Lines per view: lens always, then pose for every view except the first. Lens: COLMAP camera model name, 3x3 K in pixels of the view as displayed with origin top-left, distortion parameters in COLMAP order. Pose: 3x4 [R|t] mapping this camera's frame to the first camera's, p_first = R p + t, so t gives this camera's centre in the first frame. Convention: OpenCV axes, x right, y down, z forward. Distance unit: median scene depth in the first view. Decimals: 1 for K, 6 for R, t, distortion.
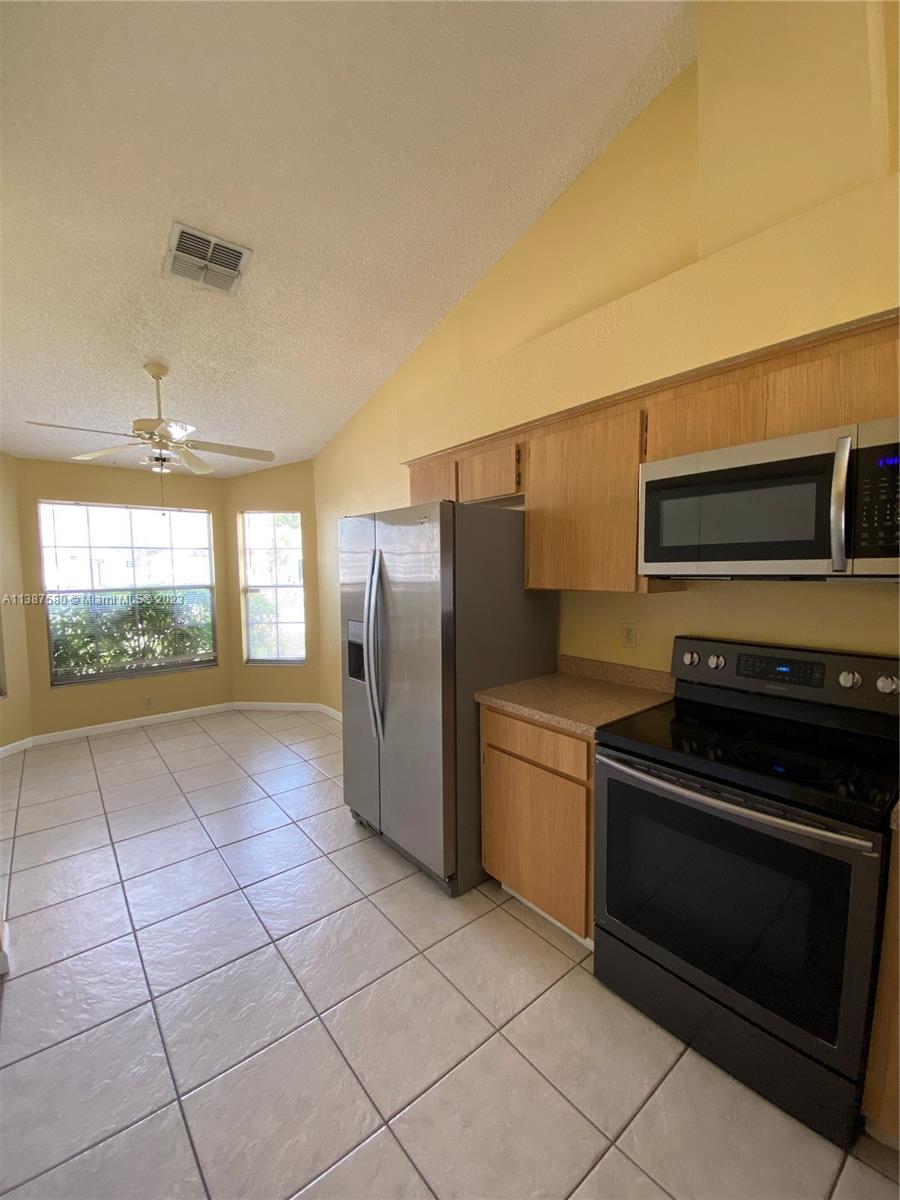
lens RADIAL K [[484.7, 0, 459.3], [0, 484.7, 602.6], [0, 0, 1]] dist [0.013408, -0.015274]
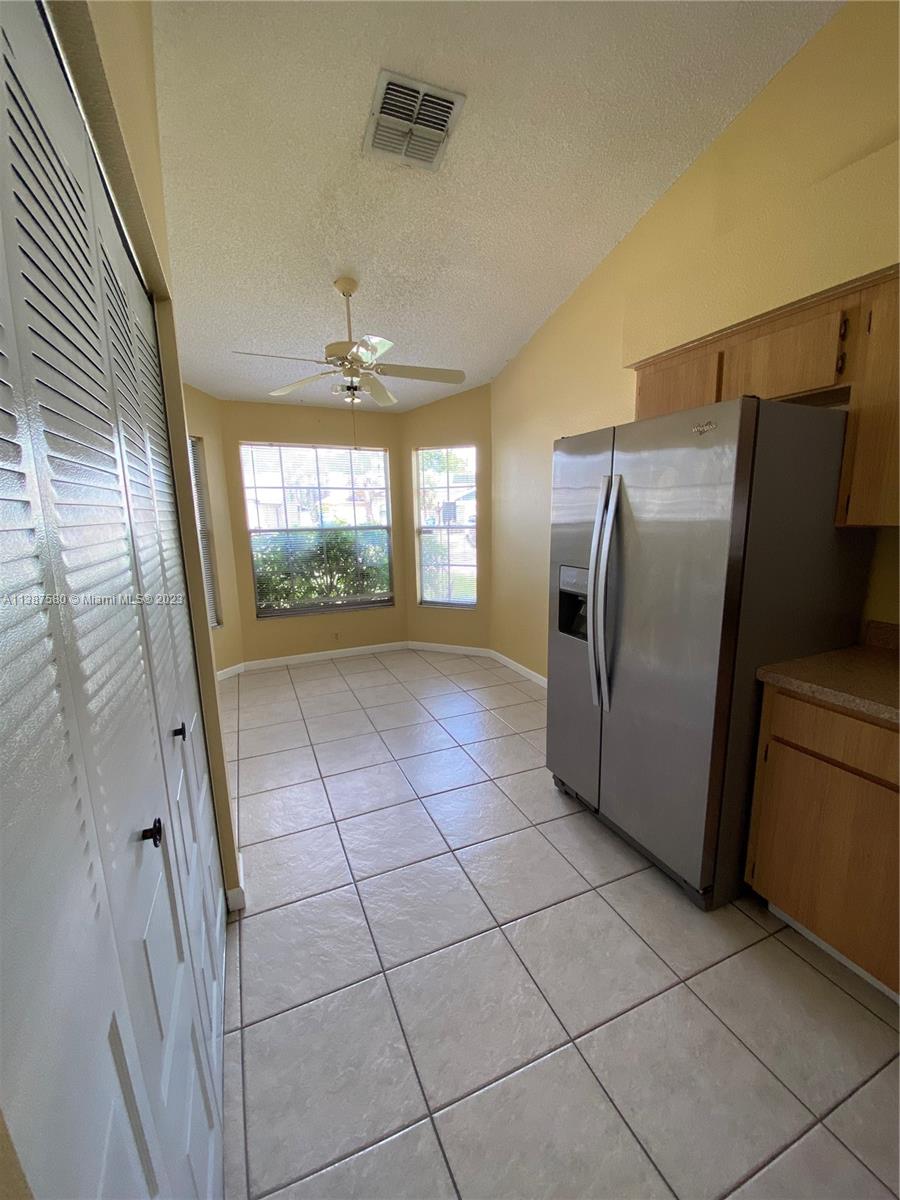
lens RADIAL K [[484.7, 0, 460.3], [0, 484.7, 601.8], [0, 0, 1]] dist [0.013408, -0.015274]
pose [[0.961296, 0.042798, -0.272174, -0.195260], [-0.010819, 0.992963, 0.117928, 0.002753], [0.275306, -0.110419, 0.954994, 0.162065]]
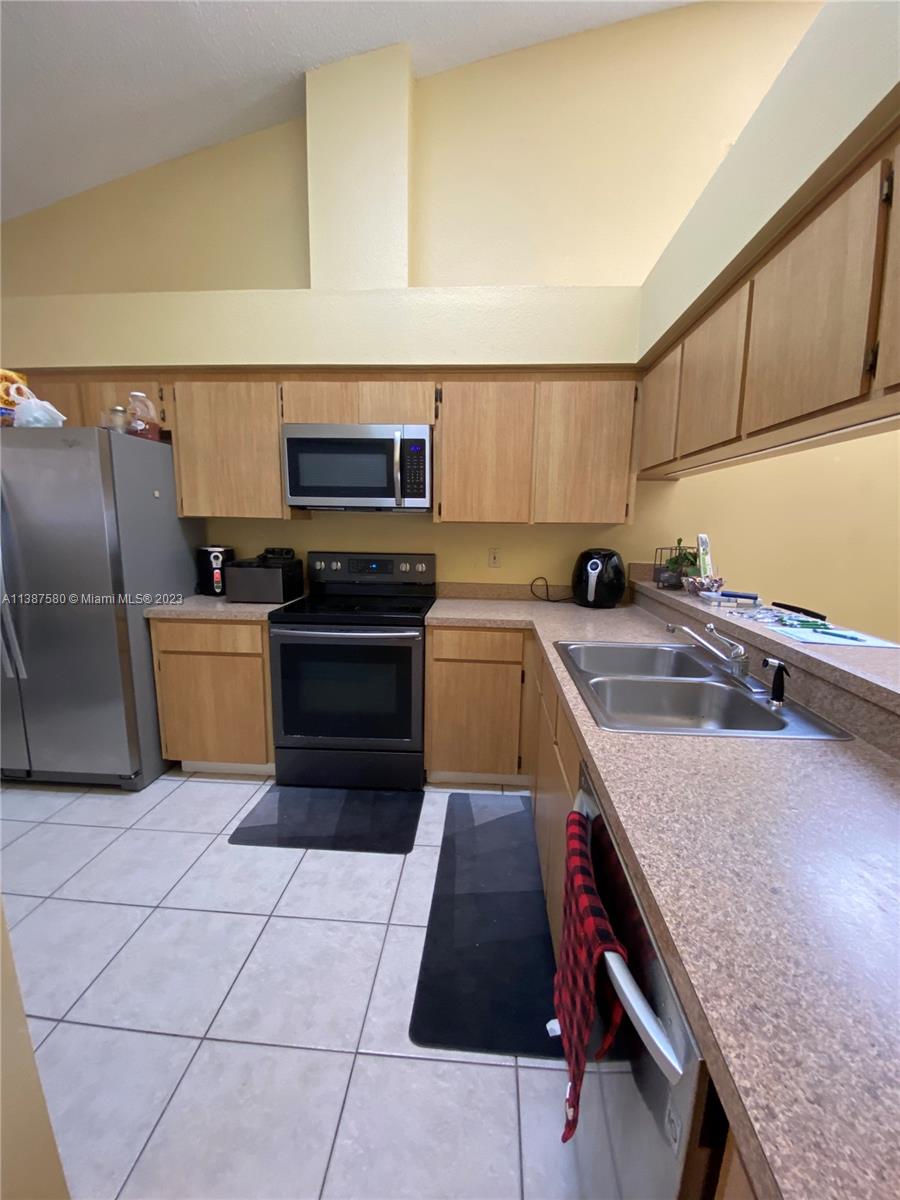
lens RADIAL K [[484.7, 0, 454.8], [0, 484.7, 603.7], [0, 0, 1]] dist [0.013408, -0.015274]
pose [[0.686778, -0.100726, 0.719855, -0.261618], [0.028501, 0.993322, 0.111799, 0.064803], [-0.726309, -0.056264, 0.685062, -0.262335]]
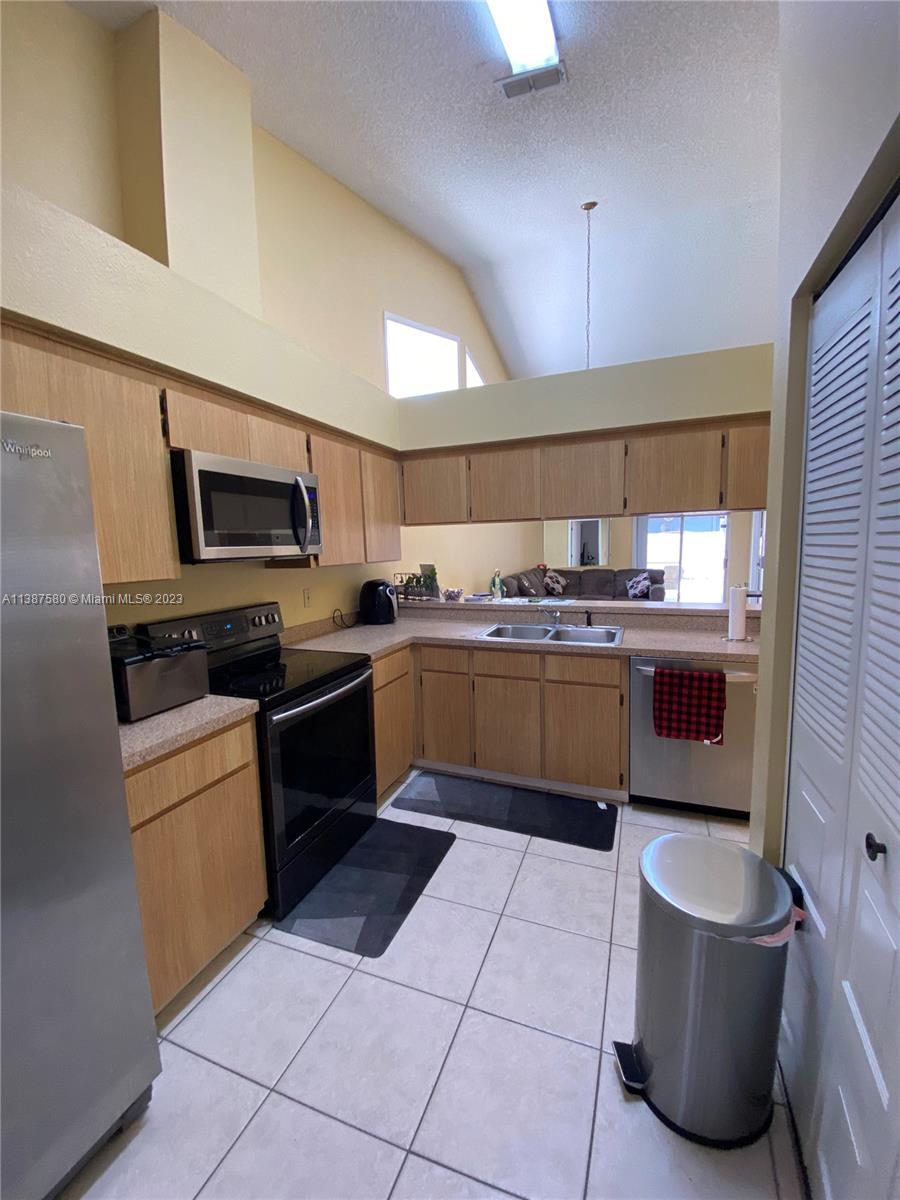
lens RADIAL K [[484.7, 0, 452.9], [0, 484.7, 604.6], [0, 0, 1]] dist [0.013408, -0.015274]
pose [[-0.488401, -0.085105, 0.868459, -0.612652], [0.092695, 0.984542, 0.148610, -0.050780], [-0.867682, 0.153083, -0.472963, 0.805921]]
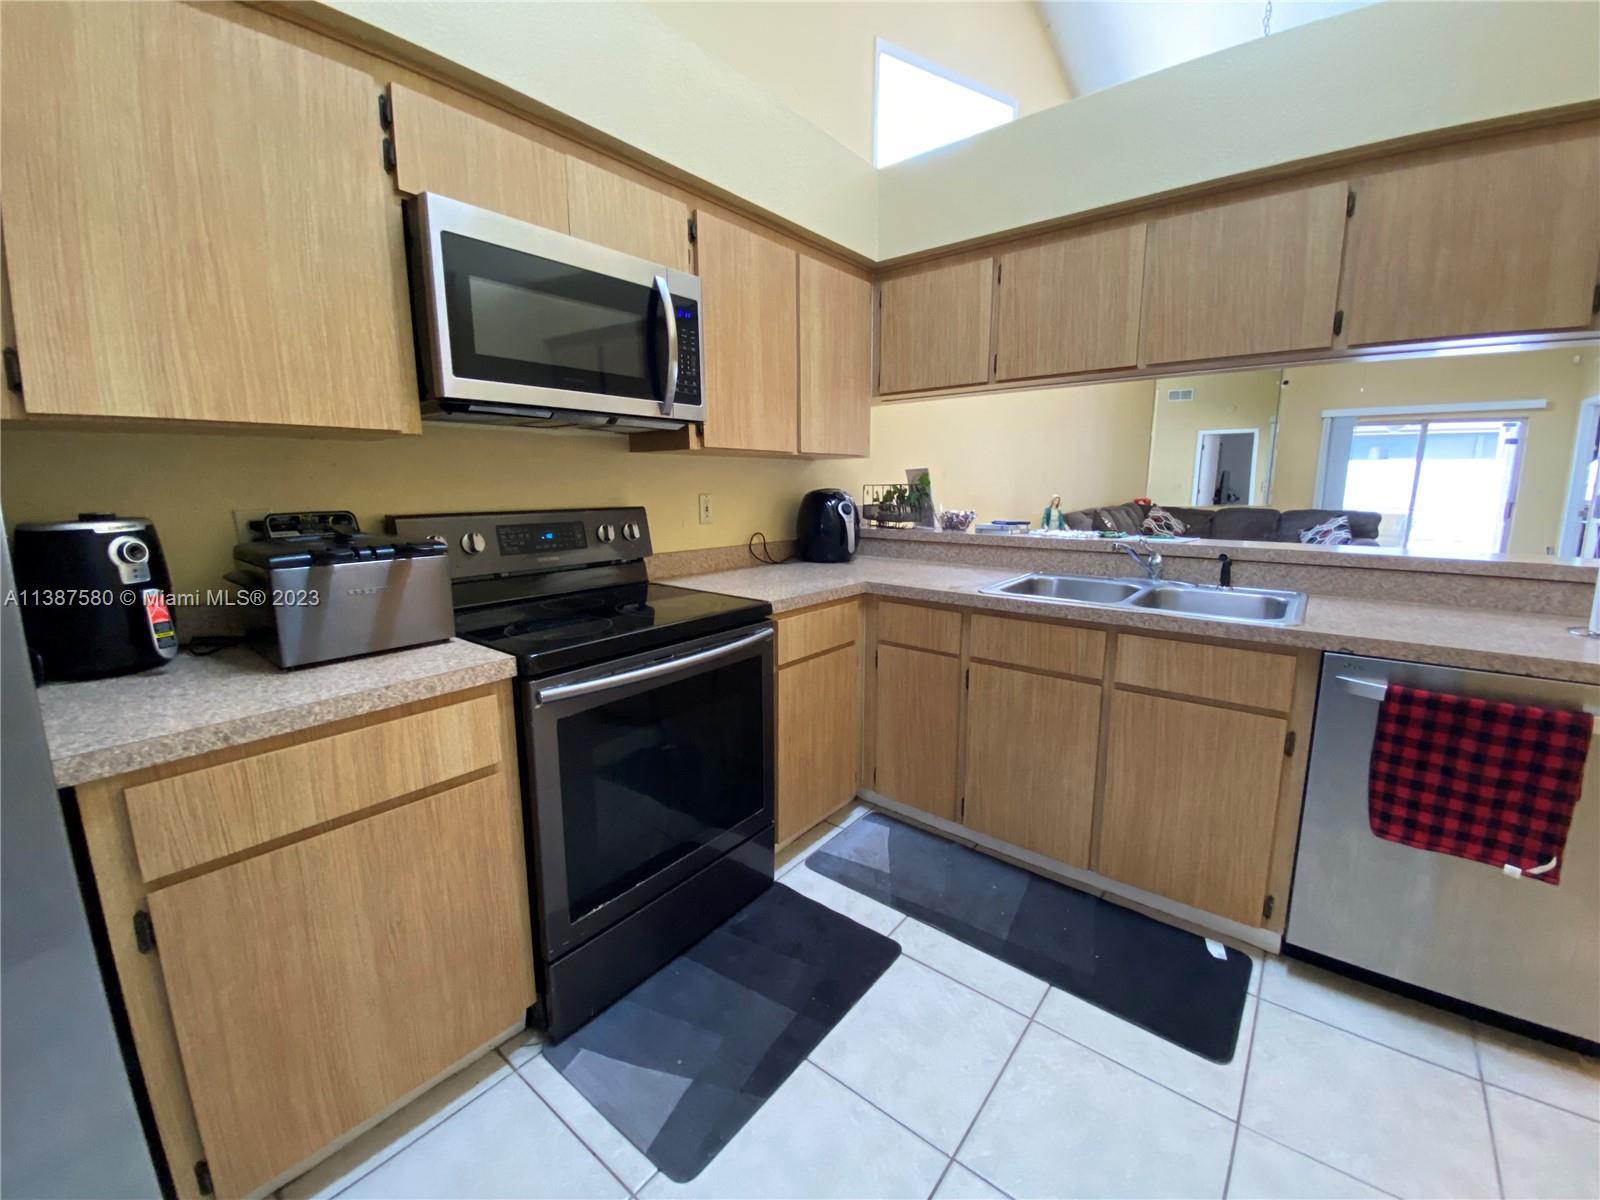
lens RADIAL K [[646.2, 0, 796.7], [0, 646.2, 598.2], [0, 0, 1]] dist [0.013408, -0.015274]
pose [[-0.198901, -0.161343, 0.966647, -0.382070], [0.076268, 0.980815, 0.179401, 0.054630], [-0.977047, 0.109408, -0.182780, 0.588847]]
